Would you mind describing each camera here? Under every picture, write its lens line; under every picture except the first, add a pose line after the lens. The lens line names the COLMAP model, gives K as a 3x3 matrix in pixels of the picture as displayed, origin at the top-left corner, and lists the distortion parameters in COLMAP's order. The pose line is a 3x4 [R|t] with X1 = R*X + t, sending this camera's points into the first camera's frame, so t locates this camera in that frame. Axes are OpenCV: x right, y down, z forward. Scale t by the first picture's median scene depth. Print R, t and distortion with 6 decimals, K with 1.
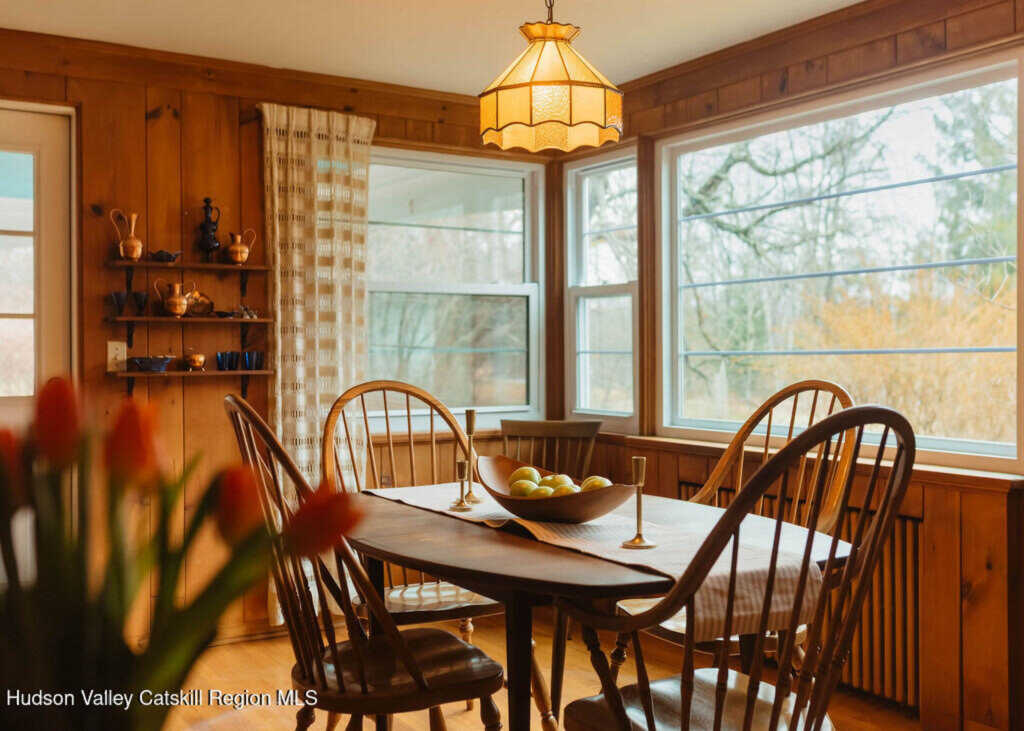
lens RADIAL K [[1108.2, 0, 512.0], [0, 1108.2, 365.5], [0, 0, 1]] dist [0.000200, 0.006083]
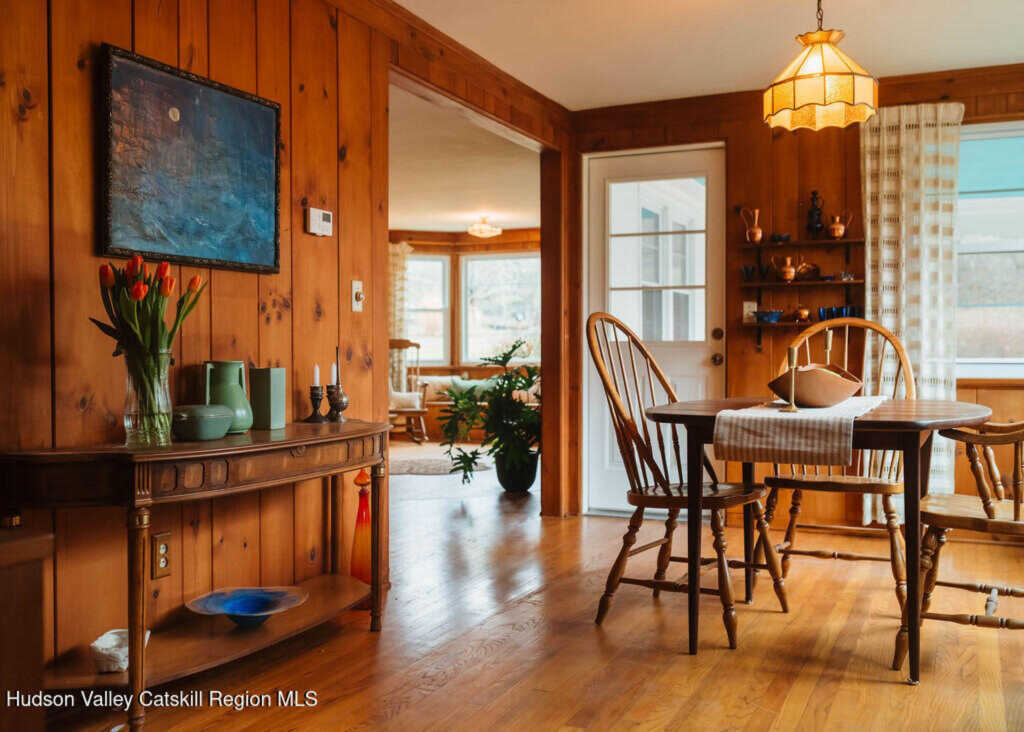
lens RADIAL K [[1108.2, 0, 512.0], [0, 1108.2, 366.0], [0, 0, 1]] dist [0.000200, 0.006083]
pose [[0.532963, 0.000784, -0.846138, 0.641855], [-0.017354, 0.999799, -0.010005, 0.075552], [0.845960, 0.020015, 0.532870, -0.001247]]
